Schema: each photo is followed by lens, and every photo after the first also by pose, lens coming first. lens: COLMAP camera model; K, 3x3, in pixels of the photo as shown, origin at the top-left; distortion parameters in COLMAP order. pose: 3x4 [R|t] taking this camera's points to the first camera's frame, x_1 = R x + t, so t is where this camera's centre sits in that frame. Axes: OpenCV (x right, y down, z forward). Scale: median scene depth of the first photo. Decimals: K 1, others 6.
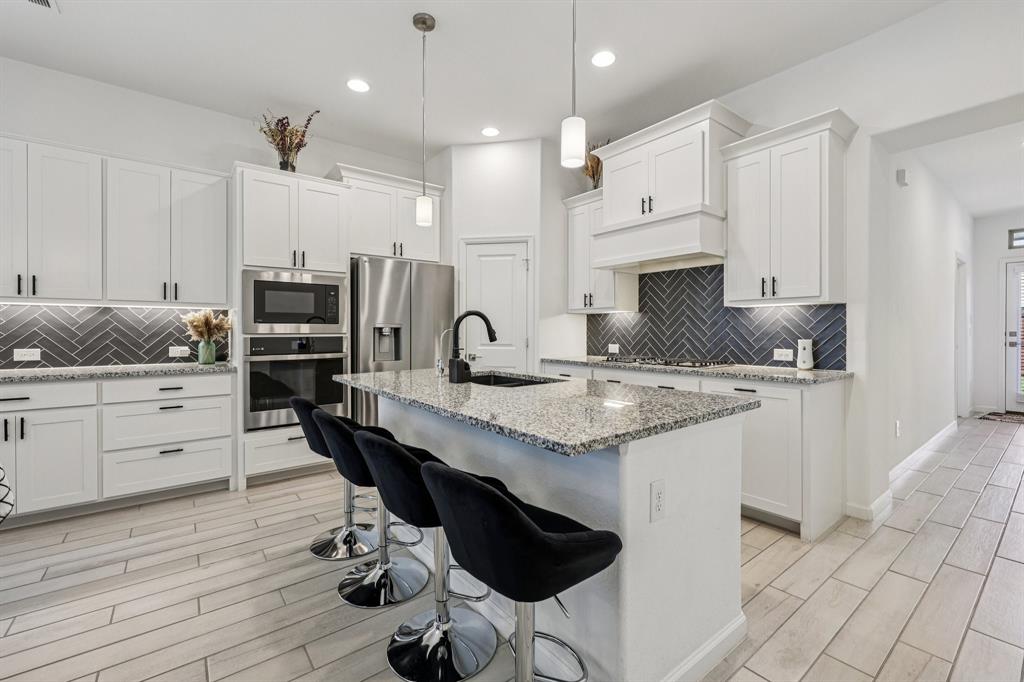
lens RADIAL K [[436.0, 0, 513.6], [0, 436.0, 332.2], [0, 0, 1]] dist [0.001147, 0.000362]
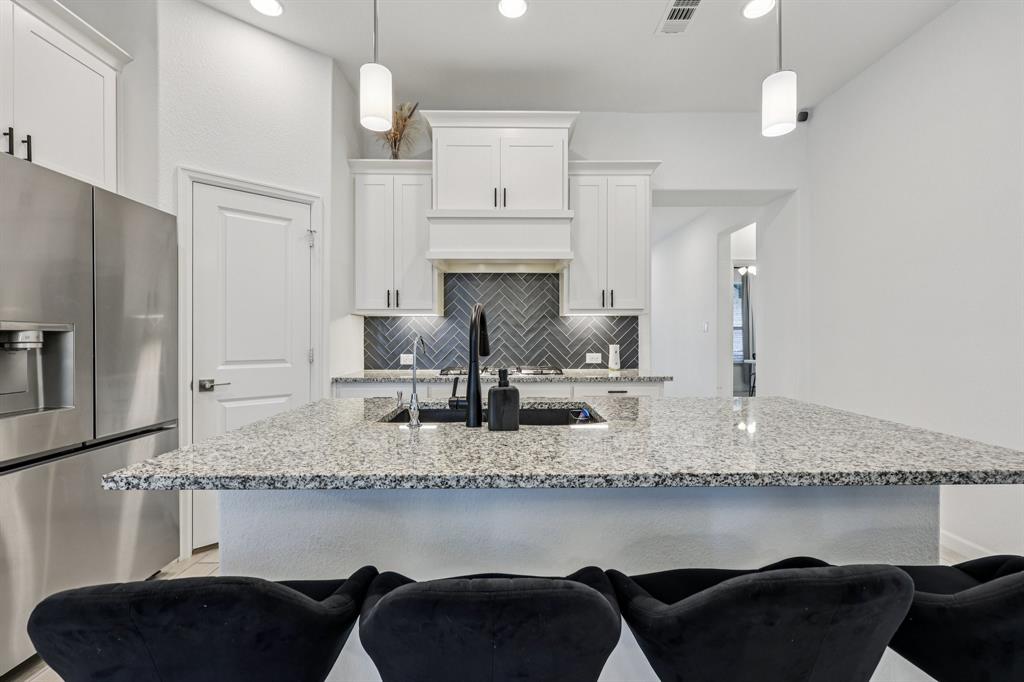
lens RADIAL K [[432.6, 0, 514.4], [0, 432.6, 339.5], [0, 0, 1]] dist [0.000169, -0.000054]
pose [[0.599479, -0.004384, 0.800378, -0.387919], [0.005343, 0.999985, 0.001476, -0.000681], [-0.800372, 0.003392, 0.599494, 0.443793]]
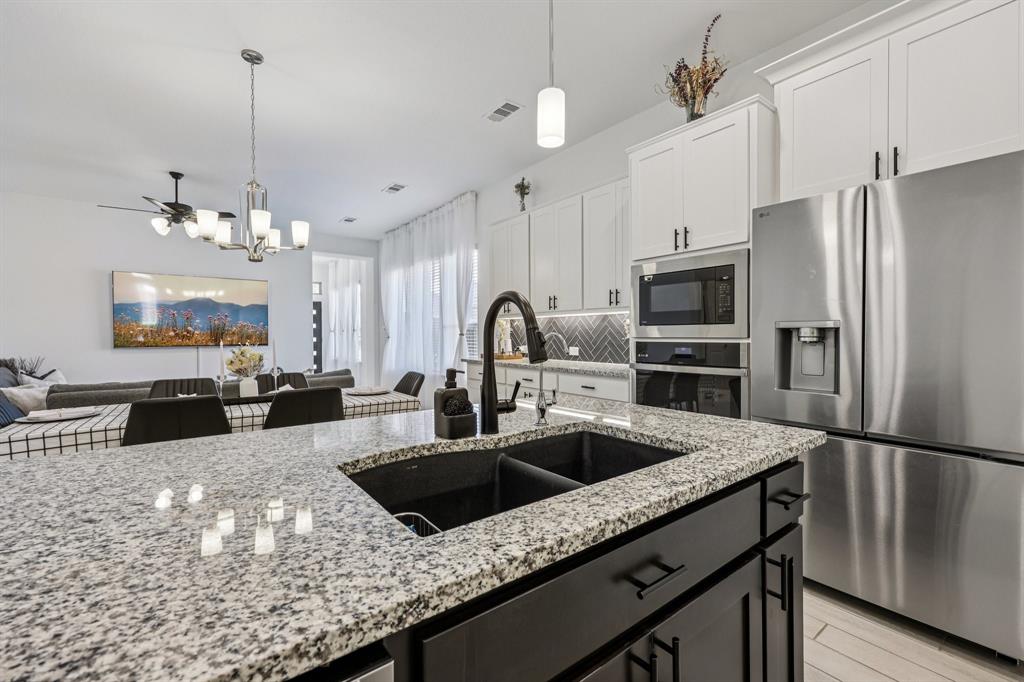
lens RADIAL K [[432.6, 0, 514.4], [0, 432.6, 339.5], [0, 0, 1]] dist [0.000169, -0.000054]
pose [[-0.008242, 0.012939, -0.999882, 0.263641], [-0.001040, 0.999916, 0.012948, -0.003911], [0.999965, 0.001147, -0.008228, 0.734719]]
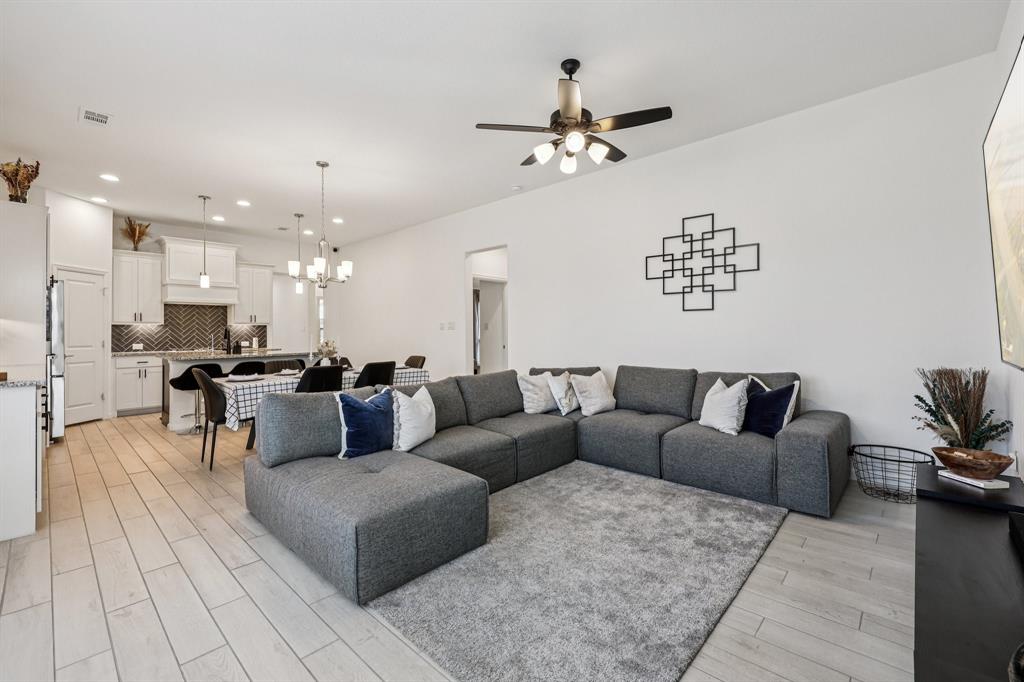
lens RADIAL K [[431.7, 0, 515.0], [0, 431.7, 327.9], [0, 0, 1]] dist [0.002058, 0.000277]
pose [[-0.167253, 0.011928, 0.985842, -2.038766], [0.013448, 0.999861, -0.009816, 0.003098], [-0.985822, 0.011615, -0.167390, -0.153052]]
